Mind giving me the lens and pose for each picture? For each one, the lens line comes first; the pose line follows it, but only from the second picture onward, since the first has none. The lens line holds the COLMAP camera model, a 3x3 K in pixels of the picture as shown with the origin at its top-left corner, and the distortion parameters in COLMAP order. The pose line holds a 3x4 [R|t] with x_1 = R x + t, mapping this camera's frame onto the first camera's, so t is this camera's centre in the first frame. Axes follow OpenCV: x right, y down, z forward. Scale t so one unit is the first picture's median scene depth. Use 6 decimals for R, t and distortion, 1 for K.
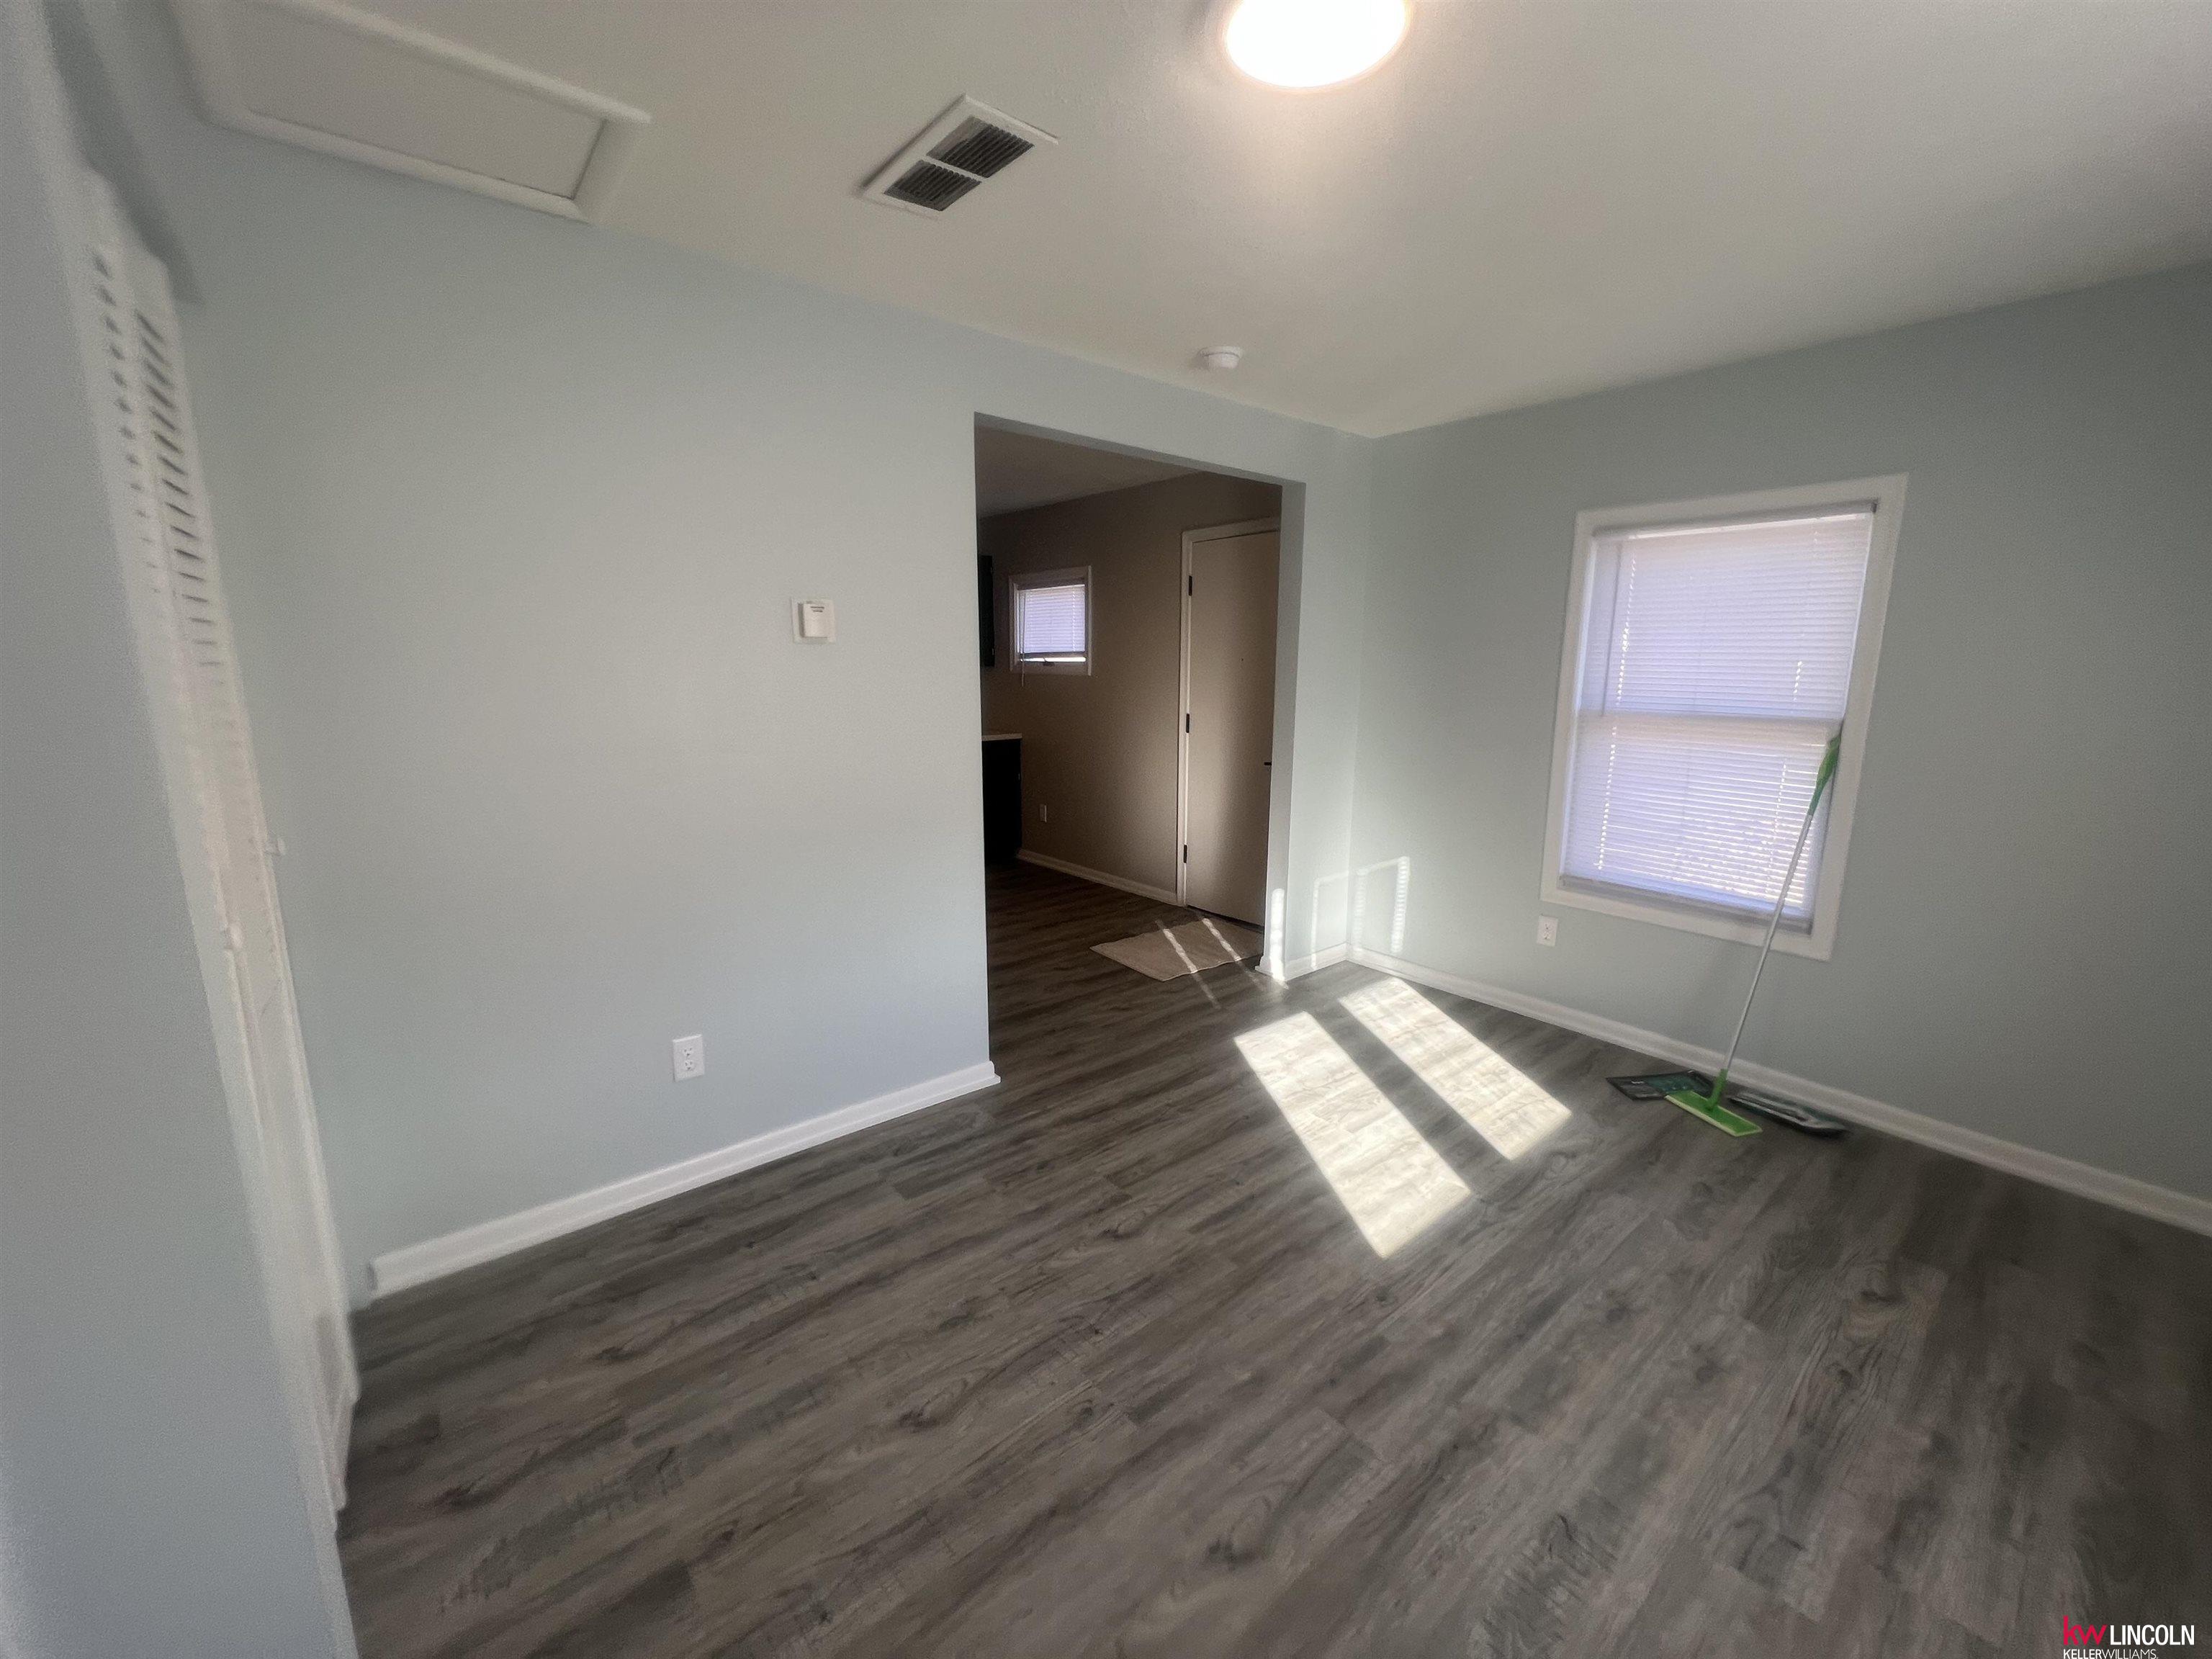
lens RADIAL K [[885.6, 0, 1100.8], [0, 885.6, 823.7], [0, 0, 1]] dist [-0.002156, 0.000292]
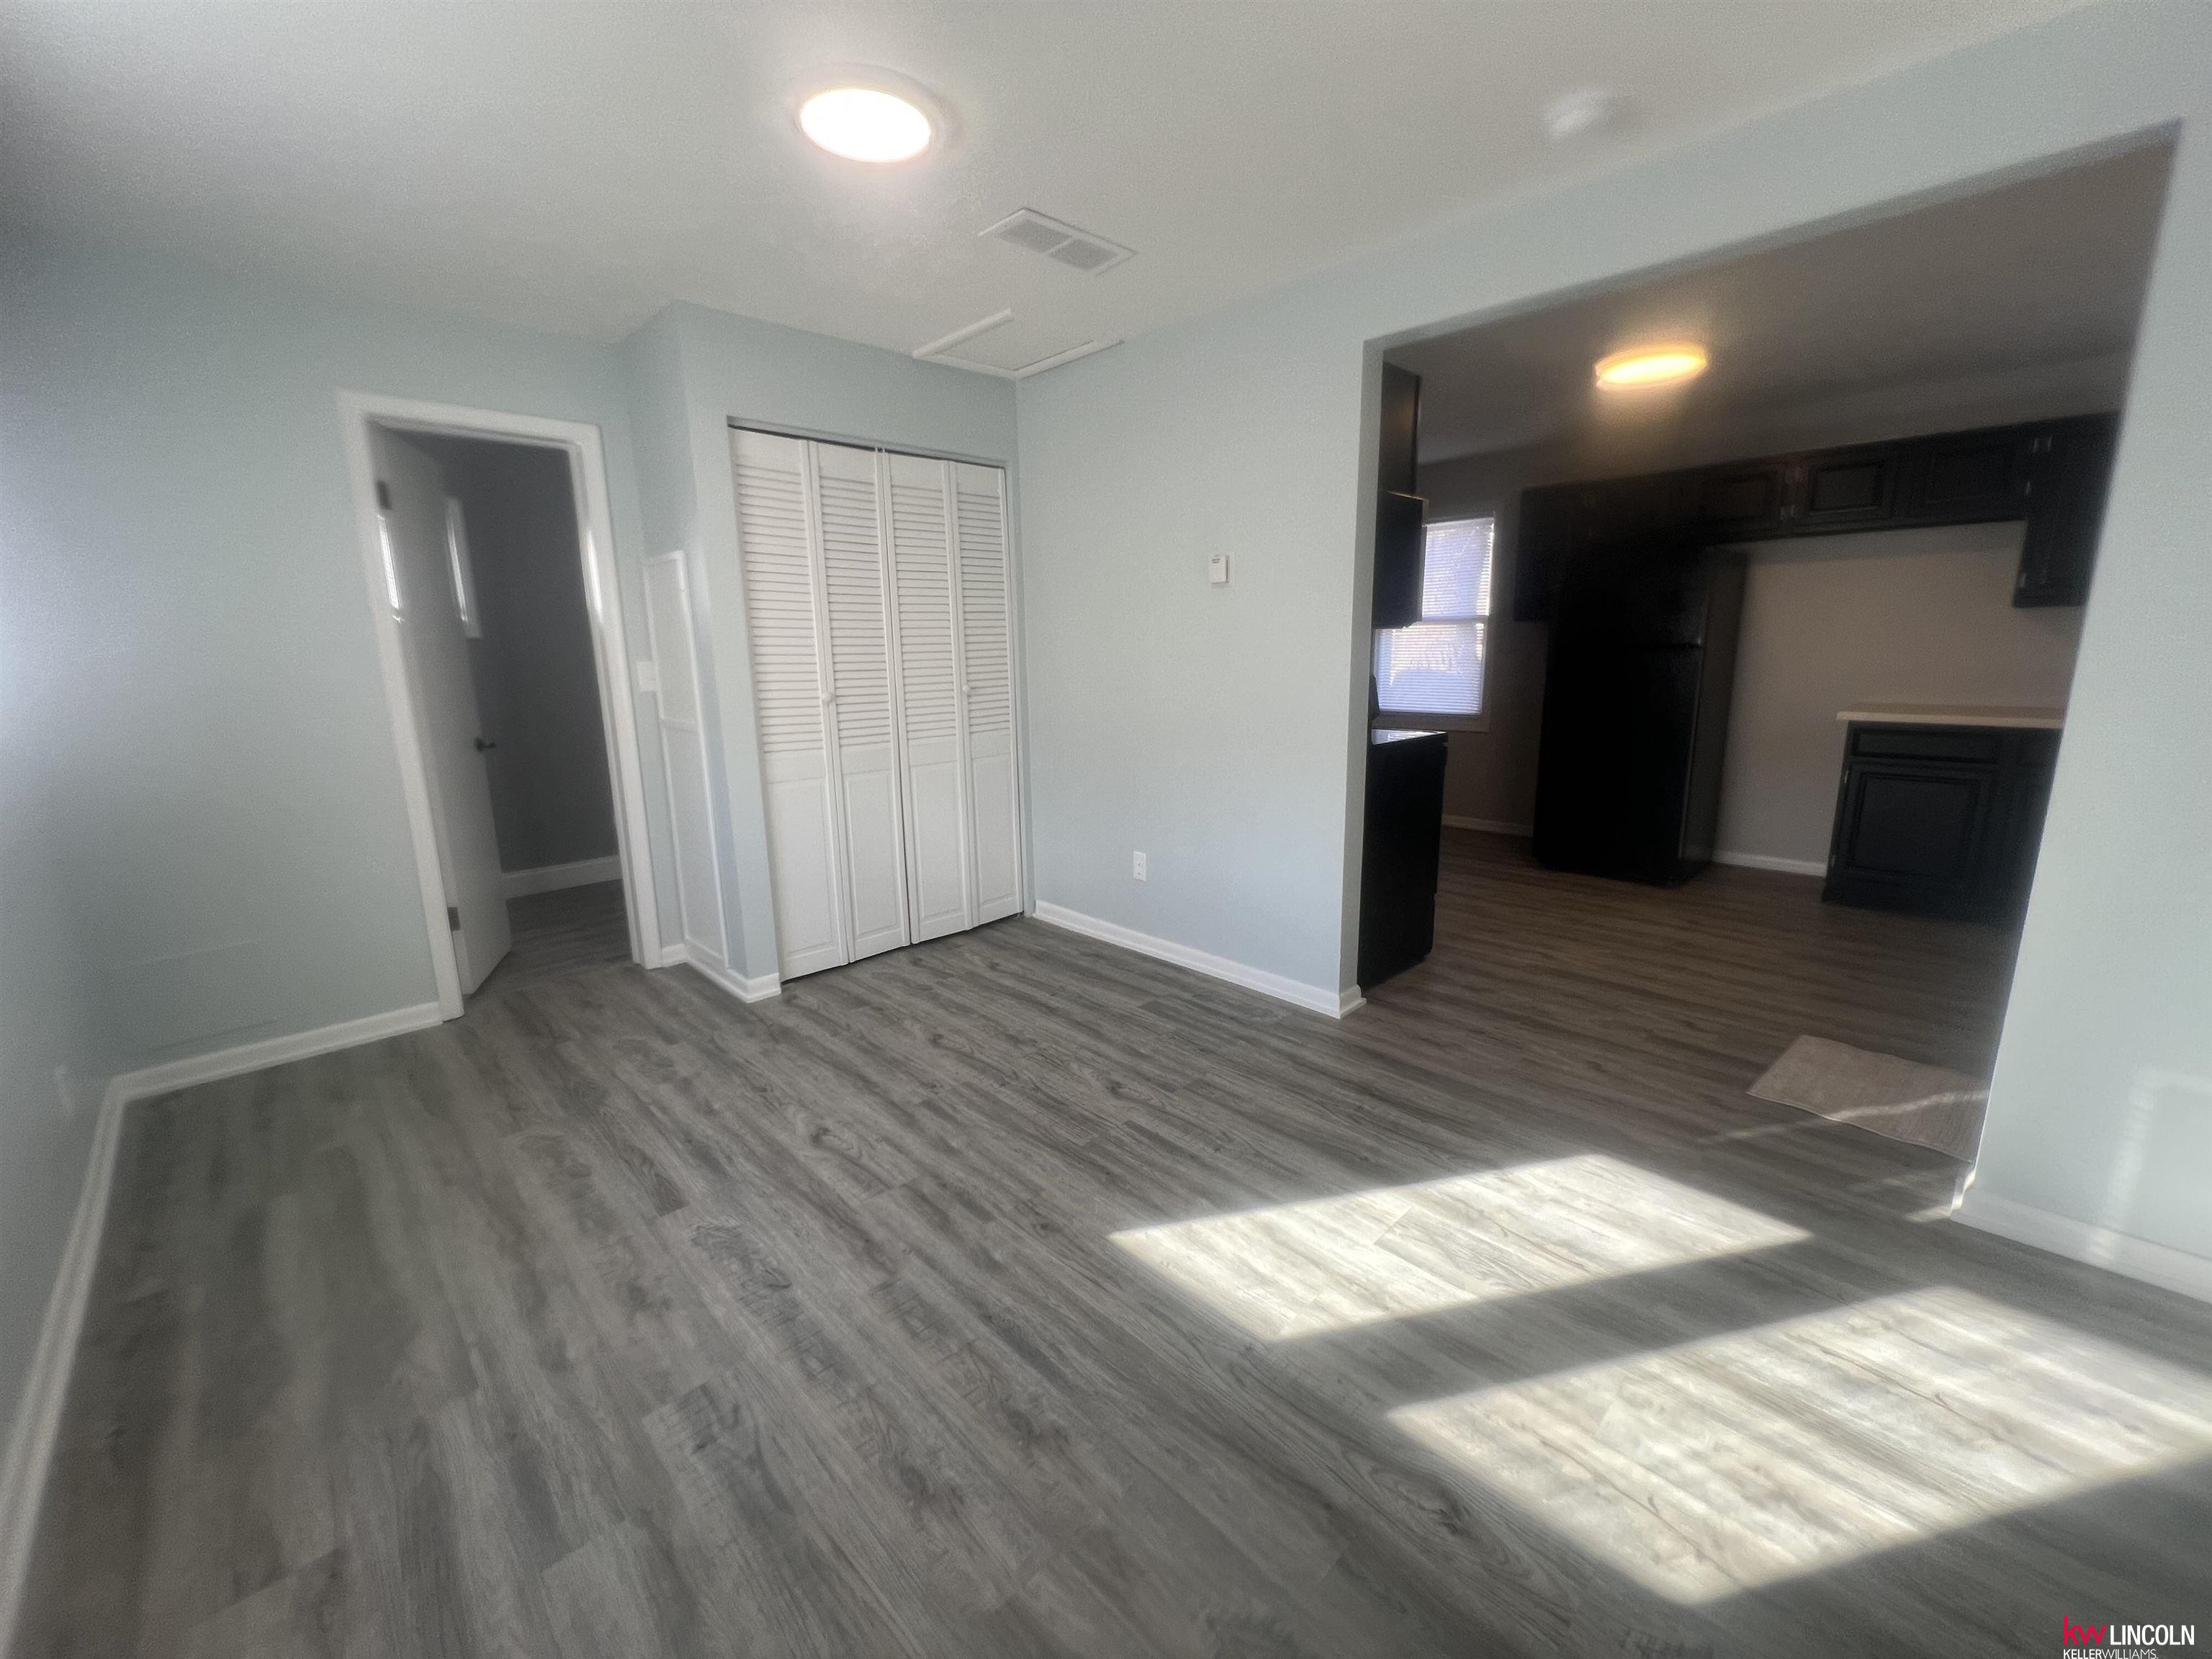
lens RADIAL K [[887.8, 0, 1102.1], [0, 887.8, 820.4], [0, 0, 1]] dist [-0.001566, 0.000567]
pose [[0.075014, 0.191201, -0.978680, 1.098178], [-0.166606, 0.970053, 0.176745, -0.080147], [0.983166, 0.149795, 0.104623, 0.813814]]
